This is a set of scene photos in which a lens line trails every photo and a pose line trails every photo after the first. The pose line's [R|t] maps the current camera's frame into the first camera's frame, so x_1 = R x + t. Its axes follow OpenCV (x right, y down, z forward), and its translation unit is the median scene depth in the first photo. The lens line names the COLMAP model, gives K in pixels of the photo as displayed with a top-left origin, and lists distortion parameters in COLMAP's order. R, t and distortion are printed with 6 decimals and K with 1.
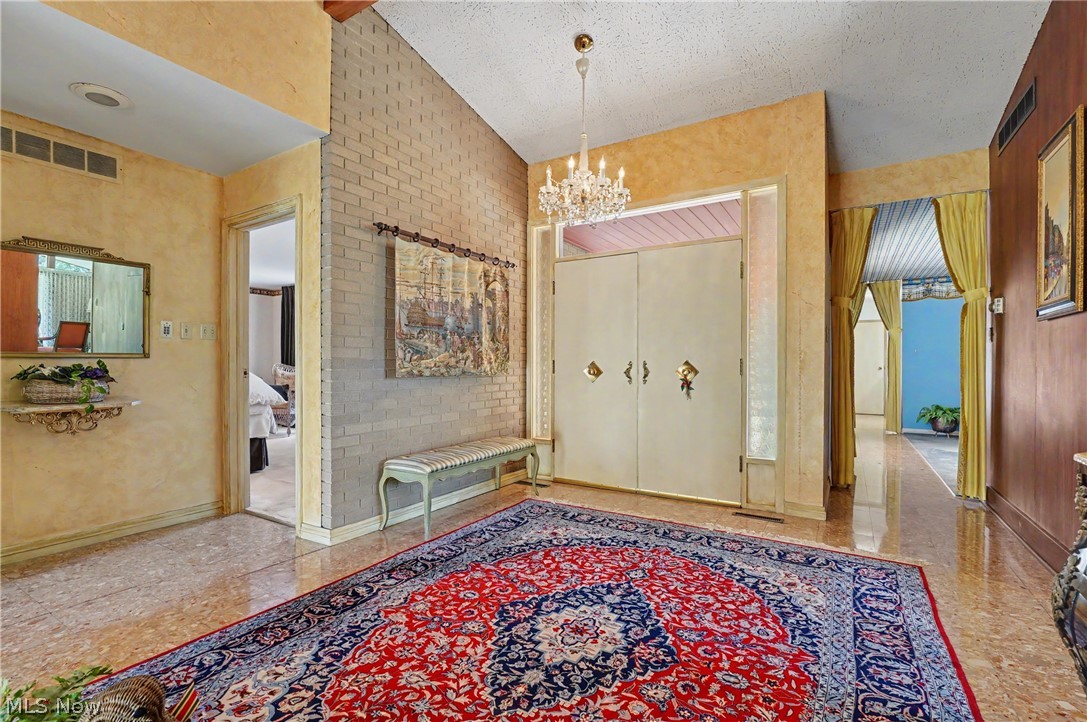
lens RADIAL K [[494.3, 0, 540.2], [0, 494.3, 369.9], [0, 0, 1]] dist [-0.001969, 0.000952]
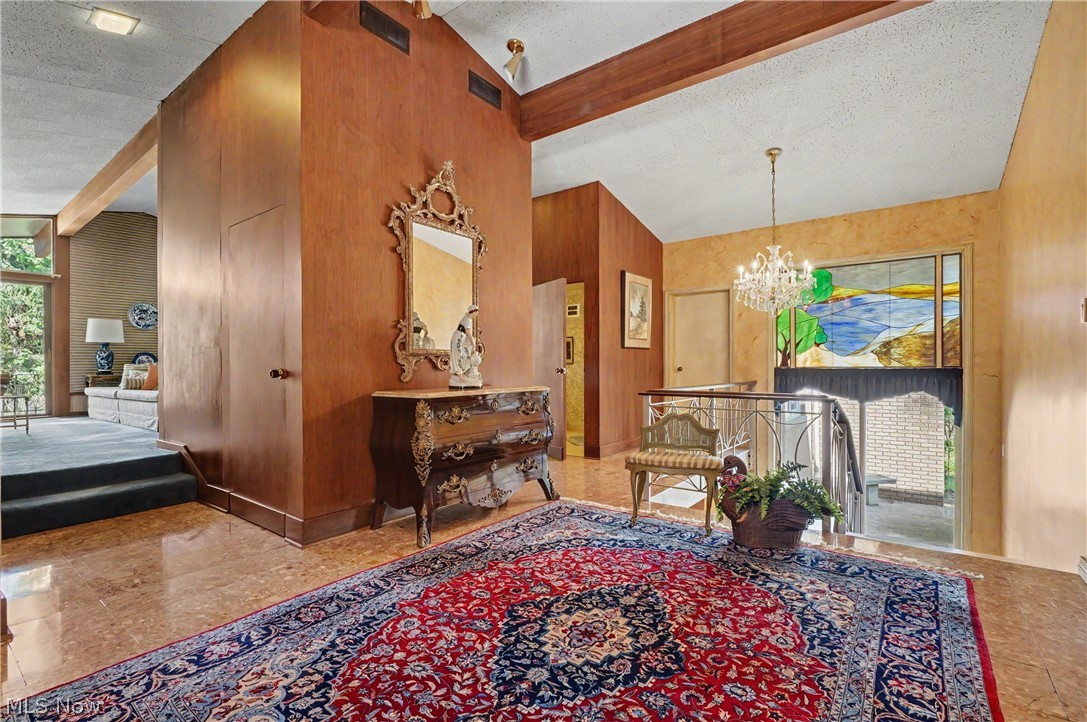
lens RADIAL K [[494.3, 0, 540.2], [0, 494.3, 369.9], [0, 0, 1]] dist [-0.001969, 0.000952]
pose [[-0.995518, 0.001528, 0.094562, 0.079141], [0.002962, 0.999883, 0.015022, -0.011469], [-0.094528, 0.015235, -0.995406, 1.963733]]
